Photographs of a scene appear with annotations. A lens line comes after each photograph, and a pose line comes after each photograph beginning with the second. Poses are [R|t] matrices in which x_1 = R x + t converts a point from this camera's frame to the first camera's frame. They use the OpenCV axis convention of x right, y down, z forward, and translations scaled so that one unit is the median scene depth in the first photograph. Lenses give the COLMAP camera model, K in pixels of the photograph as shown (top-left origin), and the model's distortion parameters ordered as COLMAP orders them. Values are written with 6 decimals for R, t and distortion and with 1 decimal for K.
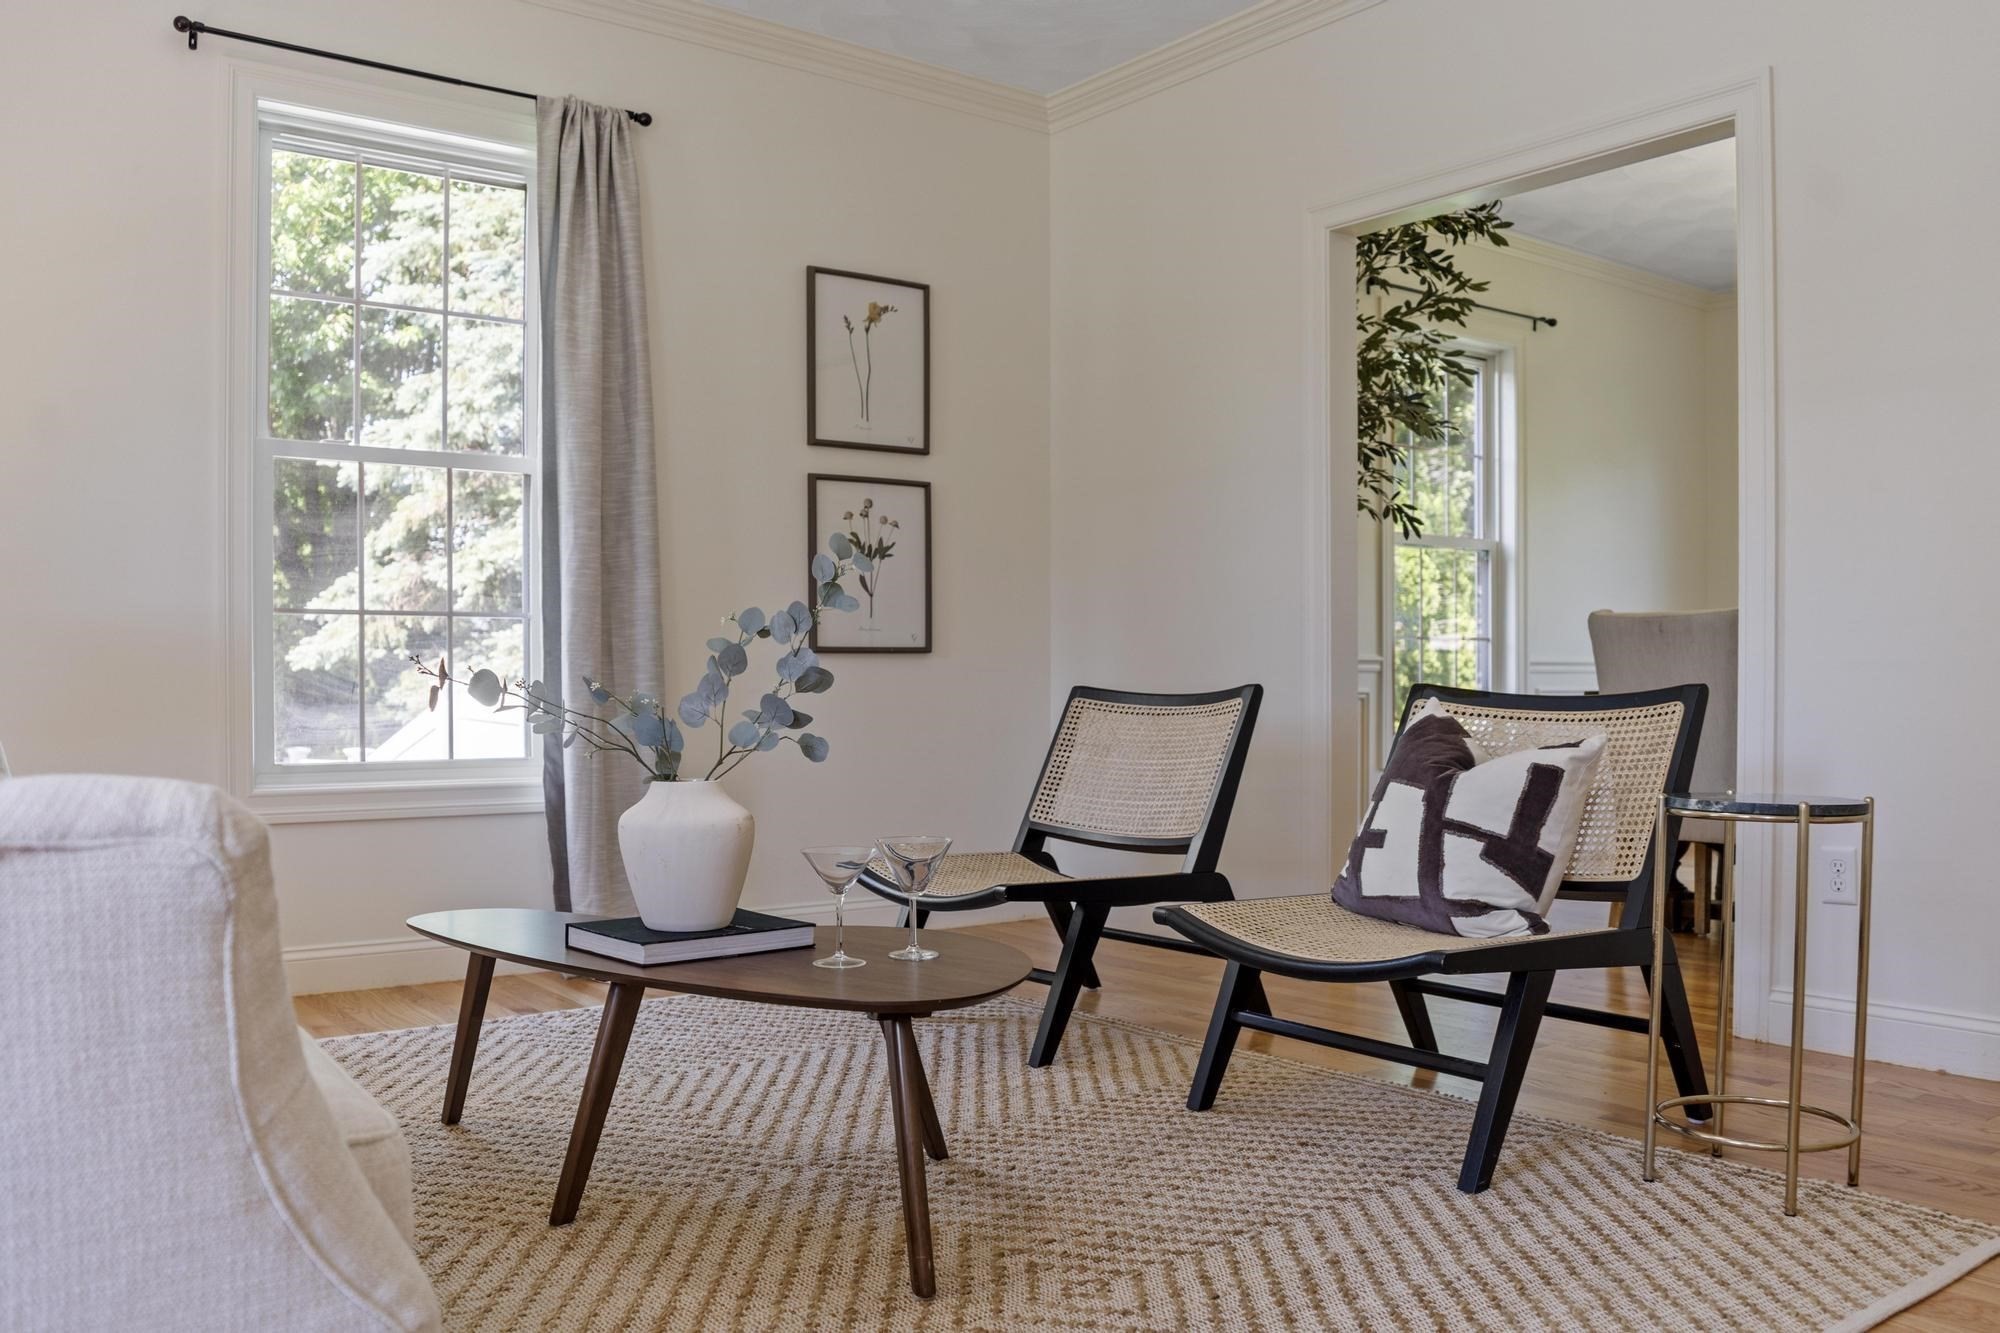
lens RADIAL K [[1589.8, 0, 993.4], [0, 1589.8, 720.8], [0, 0, 1]] dist [-0.085500, 0.032904]
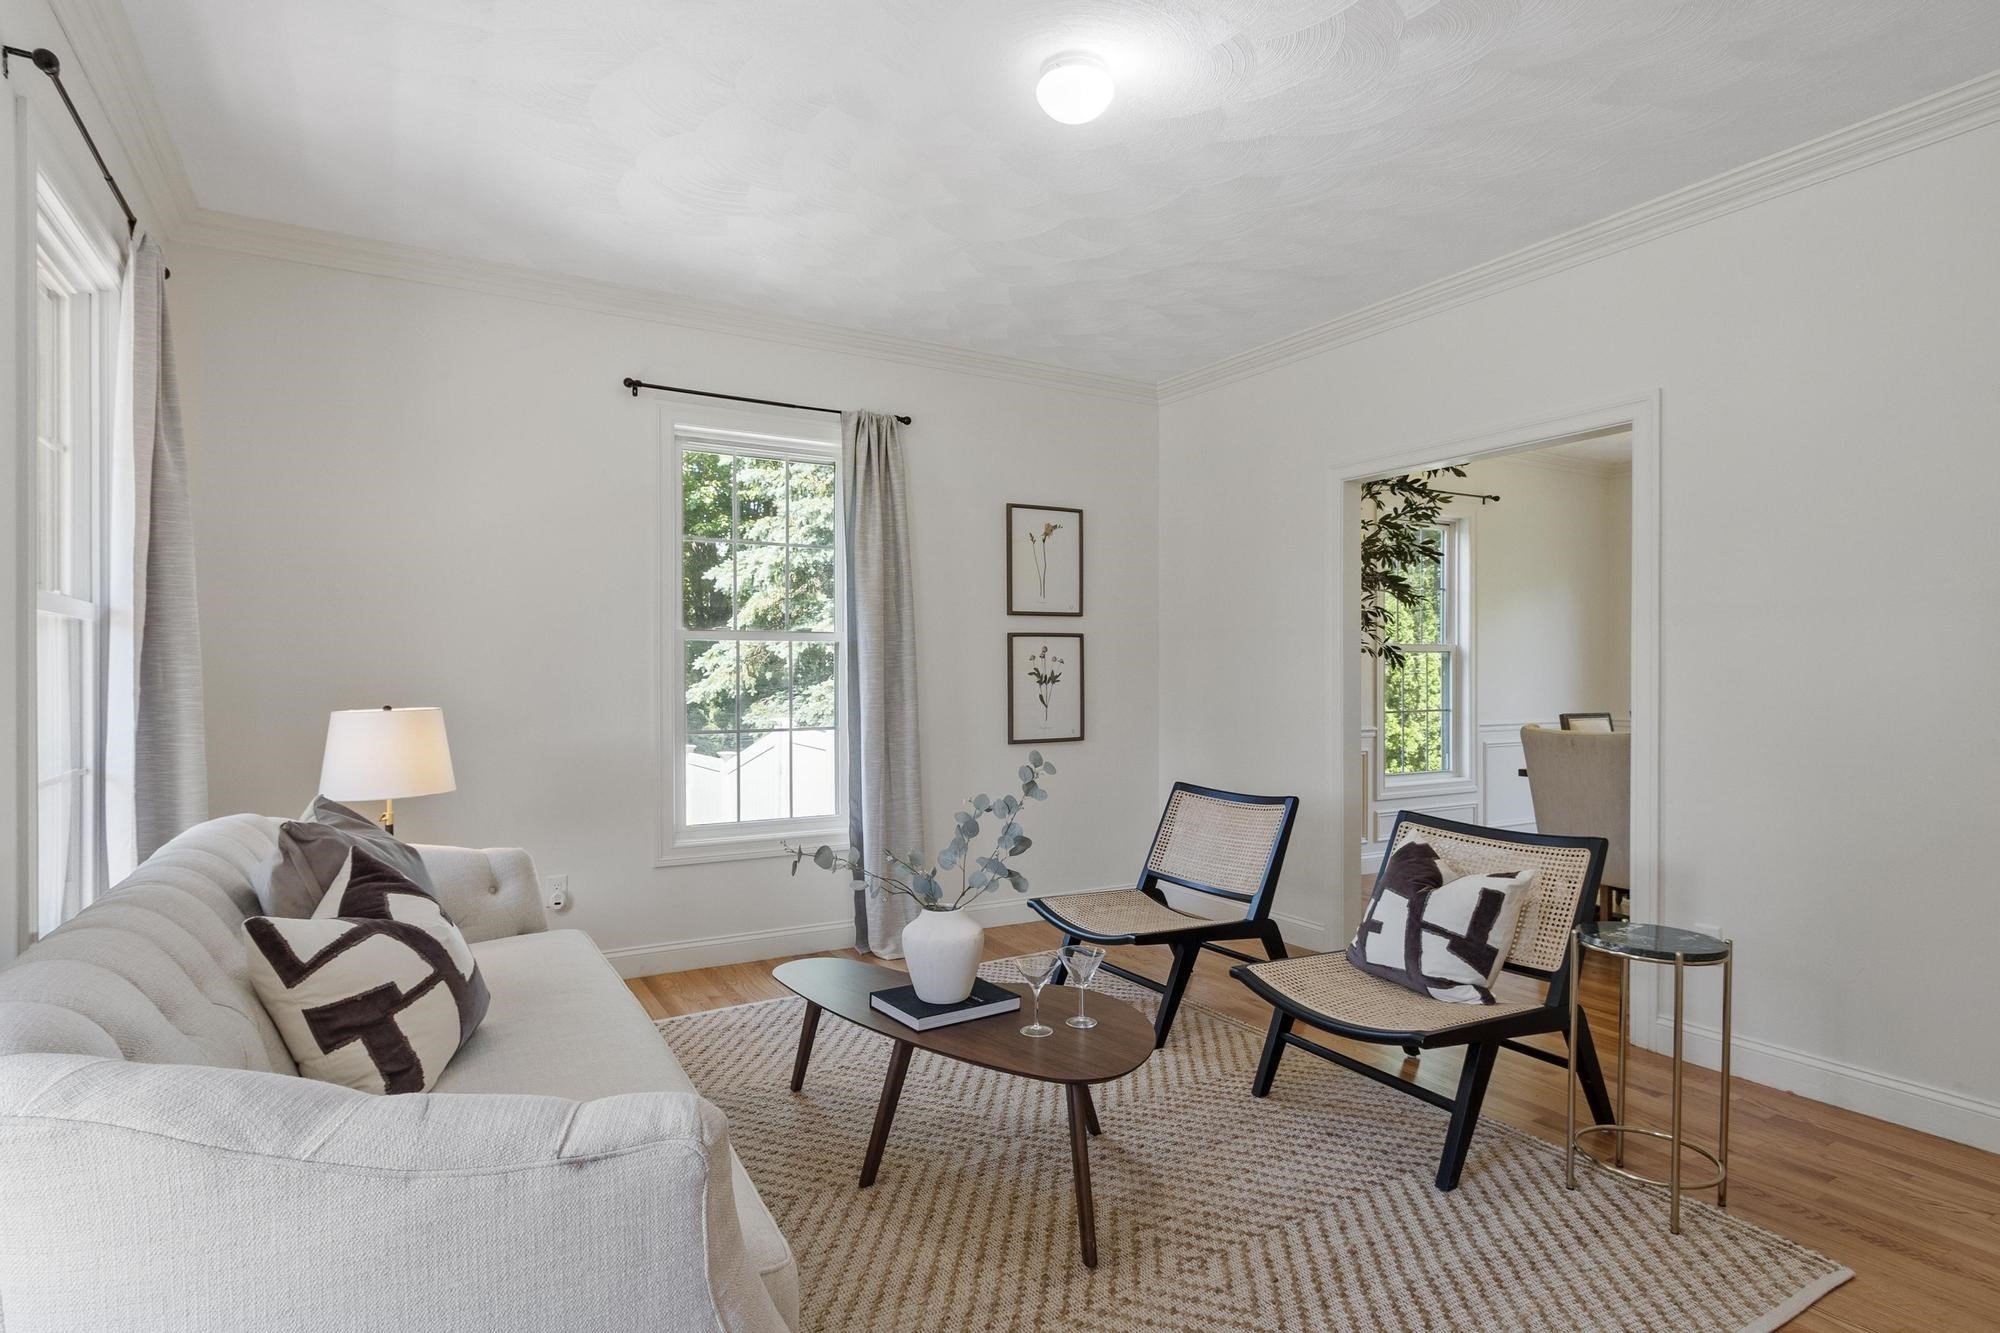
lens RADIAL K [[1011.2, 0, 998.9], [0, 1011.2, 669.3], [0, 0, 1]] dist [0.012141, -0.005676]
pose [[0.993610, 0.001436, -0.112861, -0.015147], [-0.002479, 0.999955, -0.009105, -0.174929], [0.112842, 0.009326, 0.993569, -0.037481]]
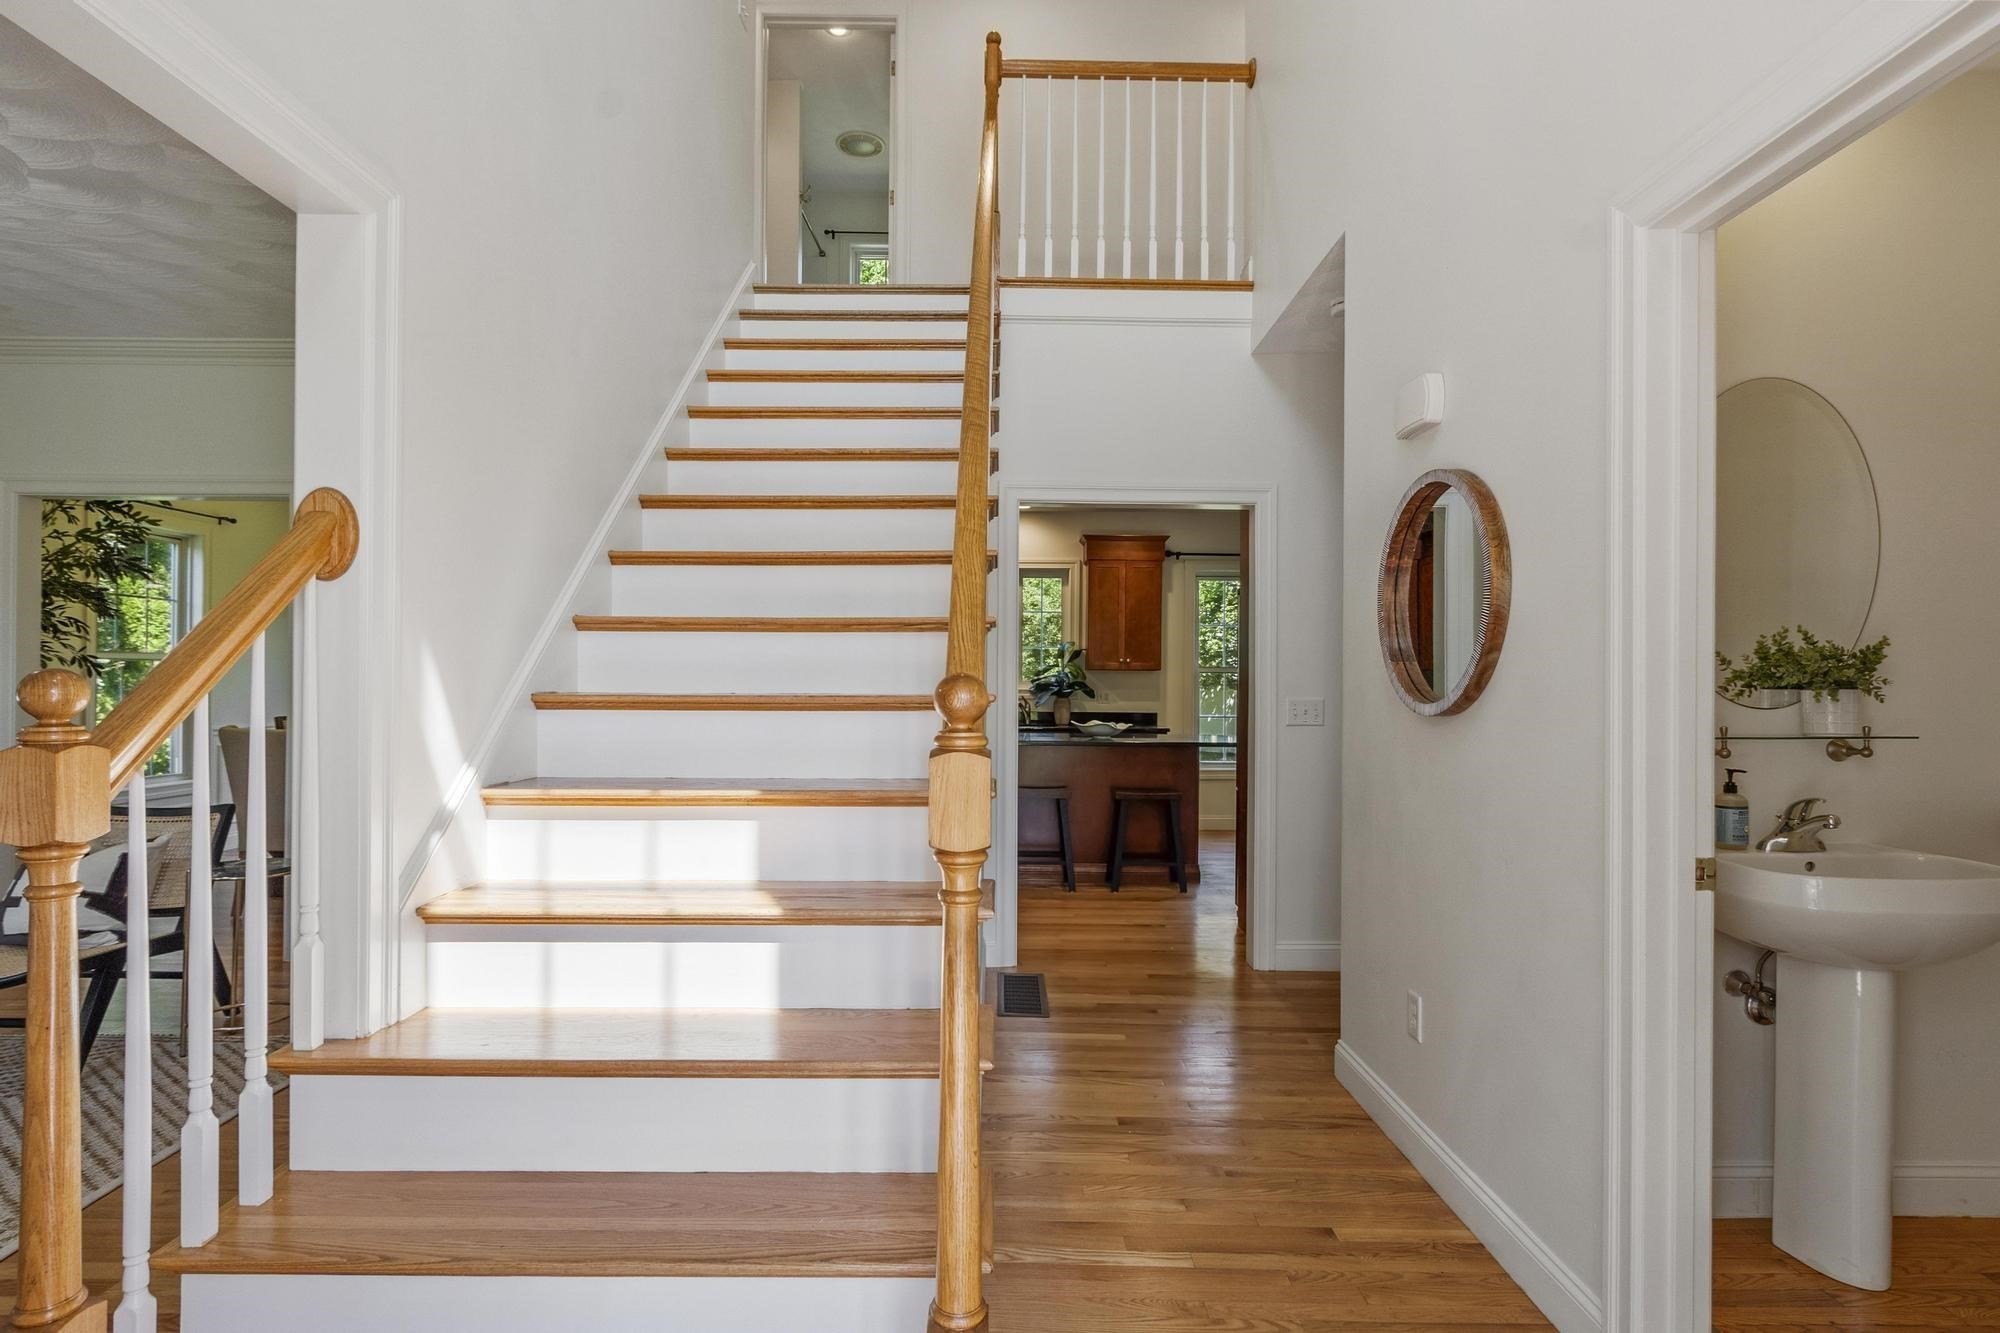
lens RADIAL K [[1011.2, 0, 996.4], [0, 1011.2, 674.2], [0, 0, 1]] dist [0.012141, -0.005676]
pose [[0.608467, 0.011286, 0.793499, 0.000687], [-0.001739, 0.999915, -0.012889, -0.176993], [-0.793578, 0.006462, 0.608435, -0.610895]]
